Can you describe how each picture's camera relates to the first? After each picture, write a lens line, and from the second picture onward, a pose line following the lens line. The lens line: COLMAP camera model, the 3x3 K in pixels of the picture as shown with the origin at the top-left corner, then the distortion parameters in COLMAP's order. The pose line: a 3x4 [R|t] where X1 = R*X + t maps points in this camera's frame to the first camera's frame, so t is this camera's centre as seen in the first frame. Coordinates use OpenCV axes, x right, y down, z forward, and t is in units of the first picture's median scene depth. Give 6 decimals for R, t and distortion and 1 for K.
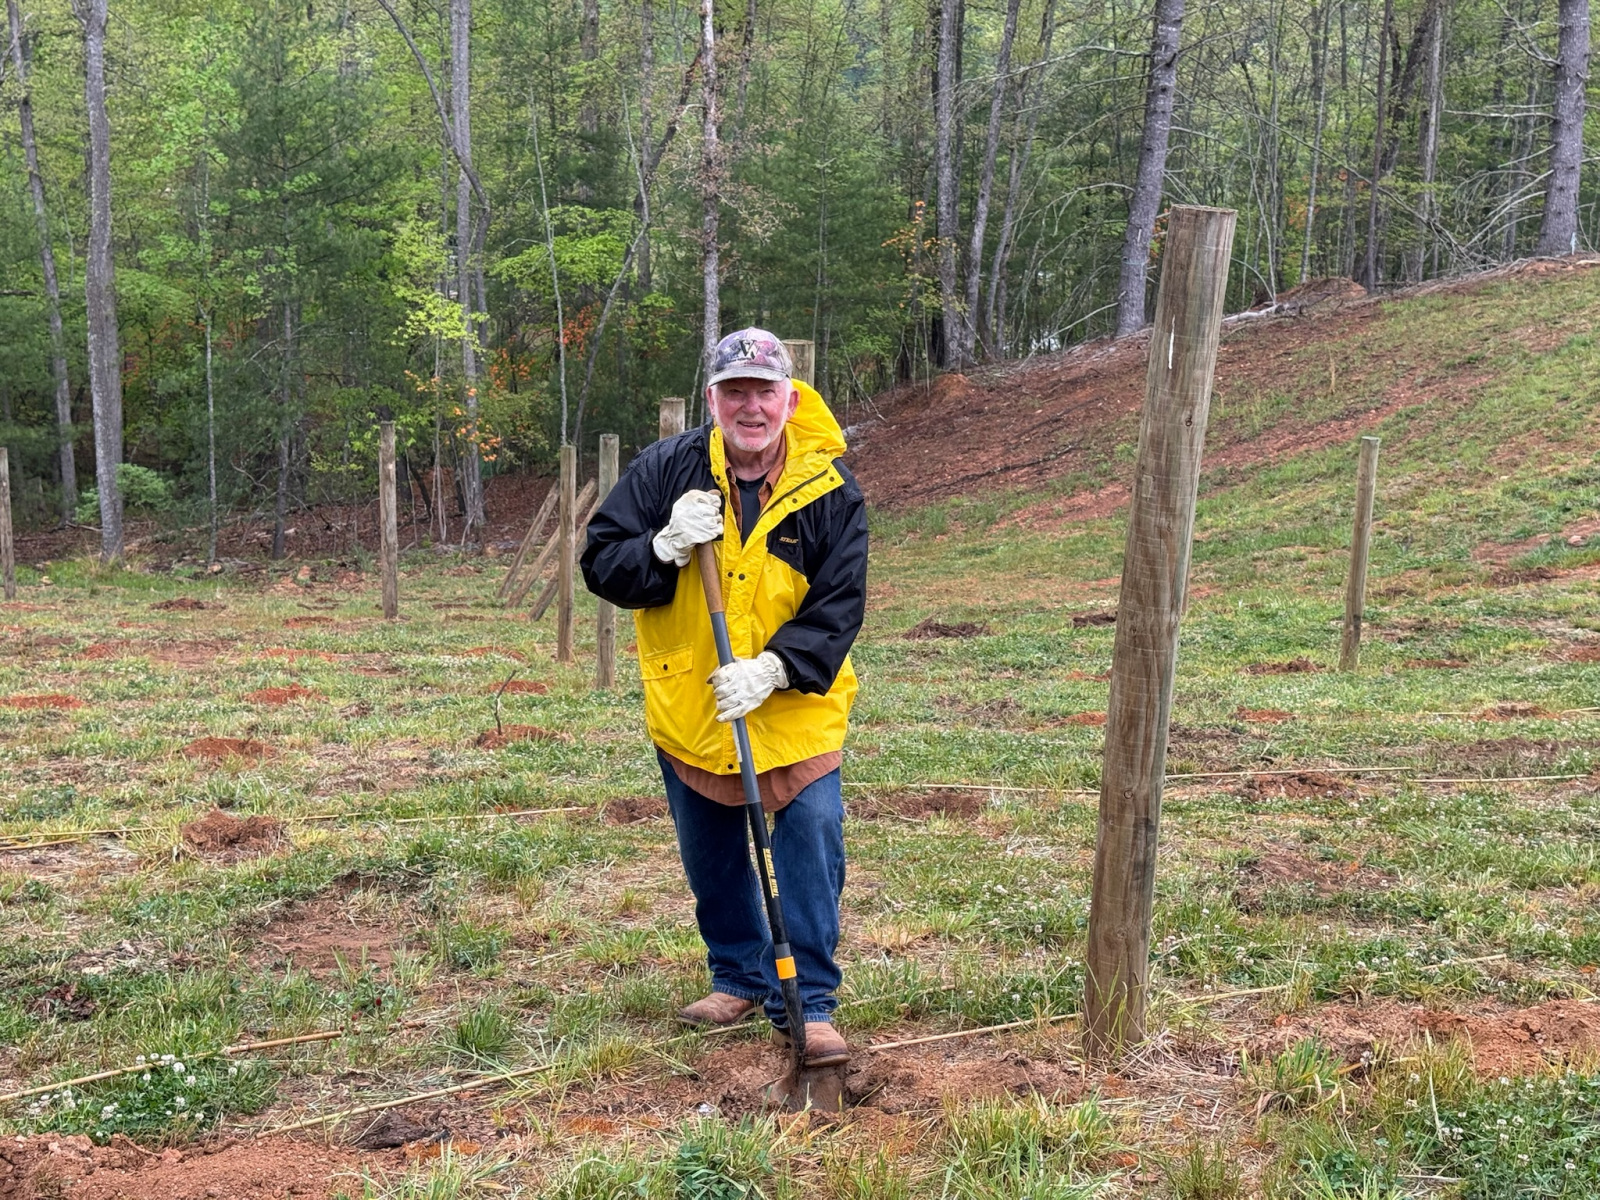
lens RADIAL K [[2218.7, 0, 813.3], [0, 2218.7, 605.5], [0, 0, 1]] dist [0.135702, 0.000000]
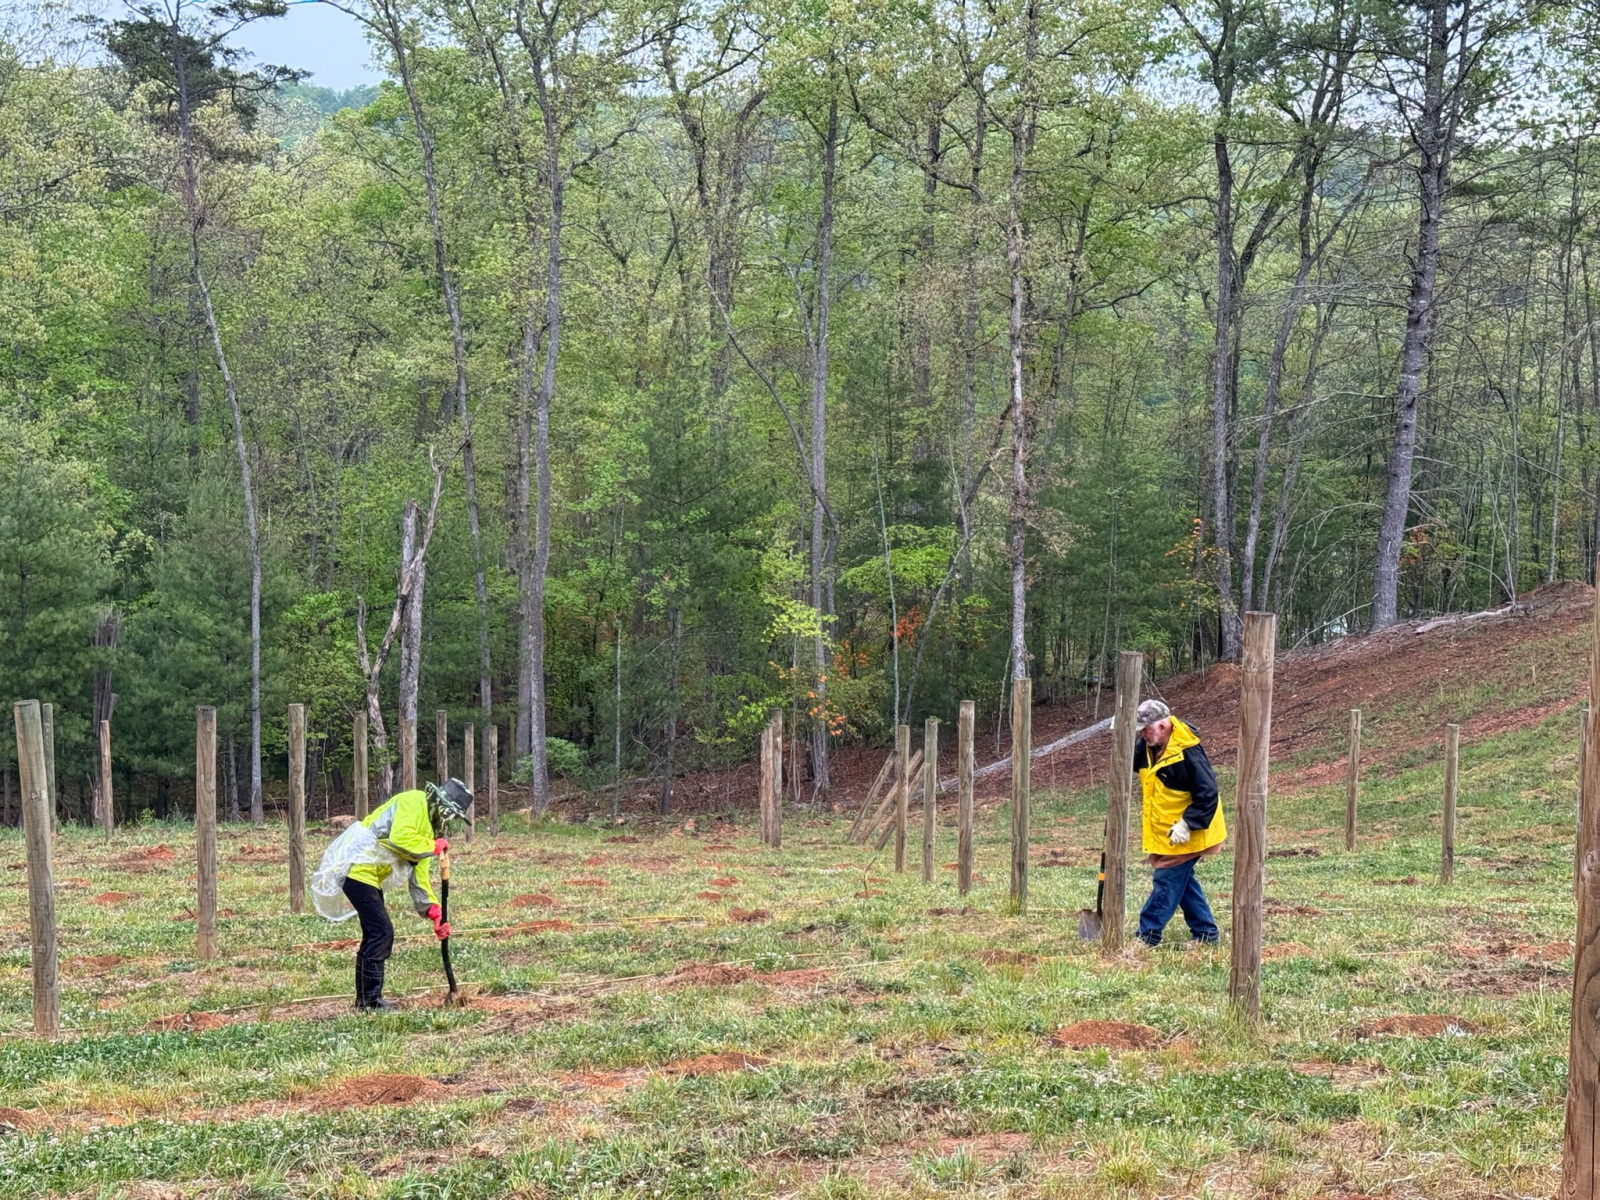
lens RADIAL K [[2218.7, 0, 808.9], [0, 2218.7, 605.4], [0, 0, 1]] dist [0.135702, 0.000000]
pose [[0.989000, -0.004257, -0.147855, 0.020057], [-0.013911, 0.992478, -0.121627, 0.012818], [0.147261, 0.122346, 0.981502, -0.205221]]
